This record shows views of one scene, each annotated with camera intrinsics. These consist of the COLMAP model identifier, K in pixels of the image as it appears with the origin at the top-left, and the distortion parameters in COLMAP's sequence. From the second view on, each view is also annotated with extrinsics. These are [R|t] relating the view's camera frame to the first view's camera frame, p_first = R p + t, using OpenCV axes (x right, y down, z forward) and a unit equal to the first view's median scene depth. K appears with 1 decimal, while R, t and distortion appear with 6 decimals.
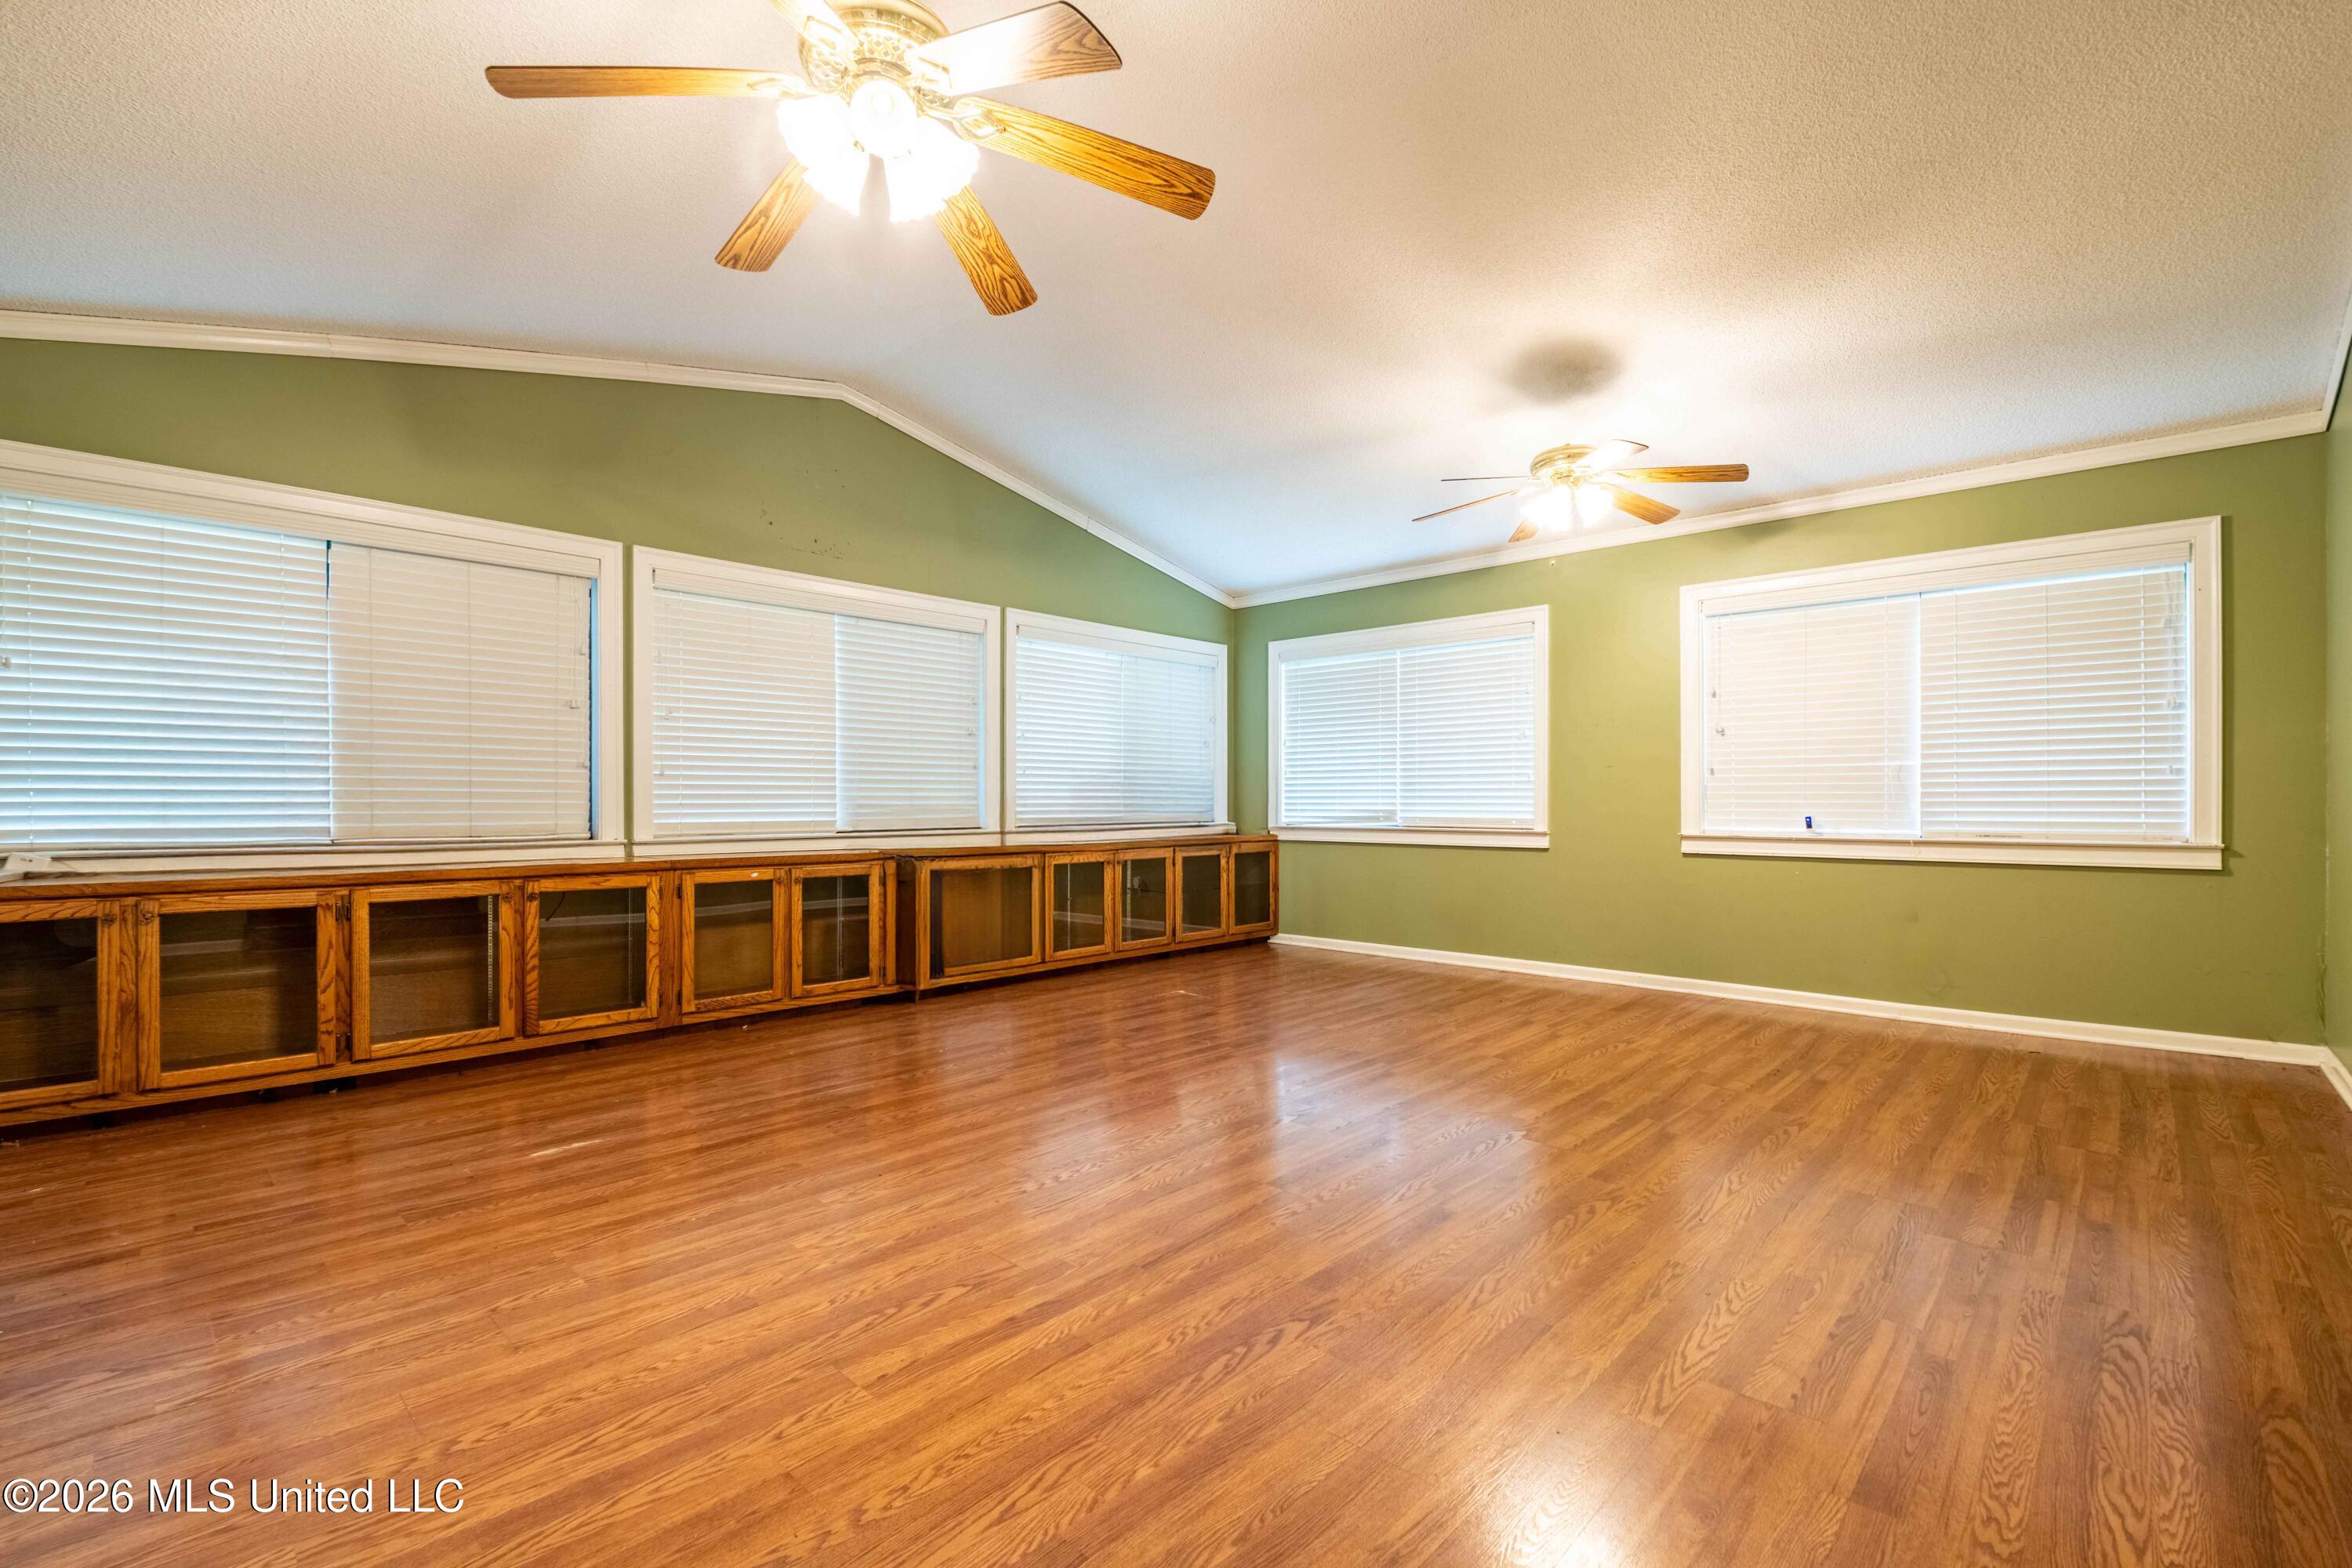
lens RADIAL K [[1026.8, 0, 1164.6], [0, 1026.8, 799.4], [0, 0, 1]] dist [0.002867, -0.010787]
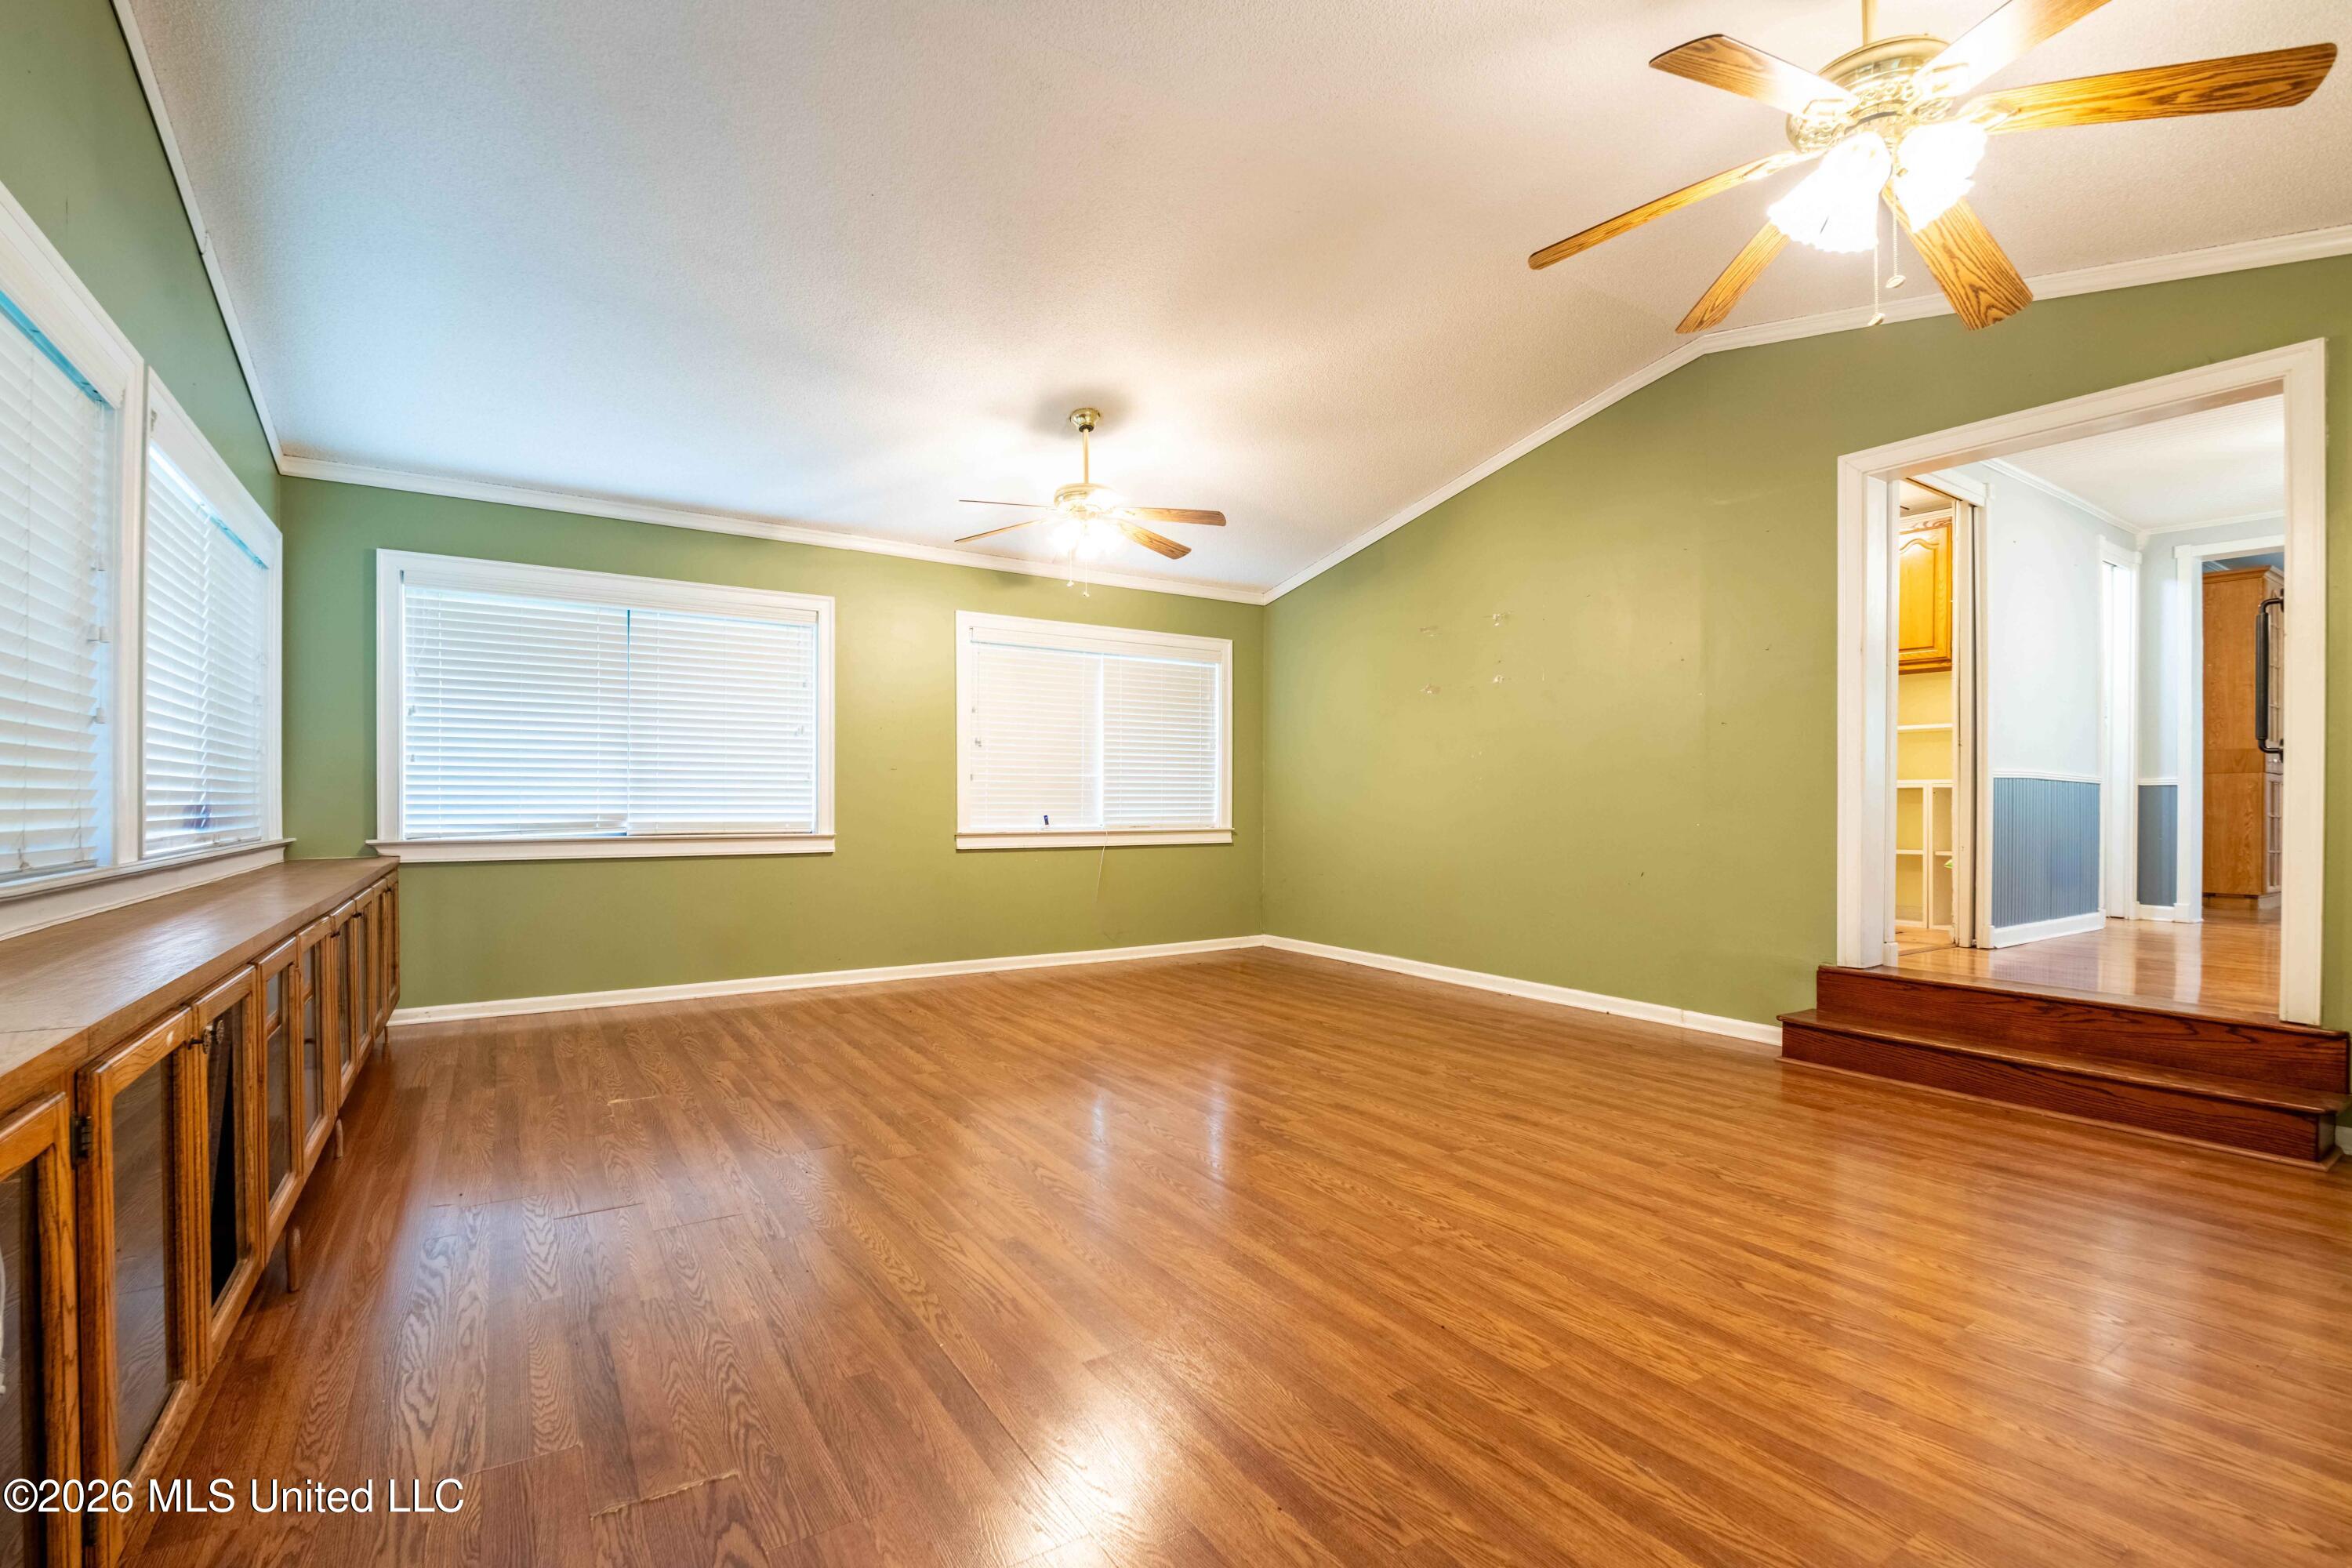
lens RADIAL K [[1023.5, 0, 1159.8], [0, 1023.5, 805.8], [0, 0, 1]] dist [0.001273, -0.009446]
pose [[0.239387, -0.003168, 0.970919, -0.679382], [-0.004408, 0.999981, 0.004350, -0.001440], [-0.970914, -0.005321, 0.239368, 0.680599]]
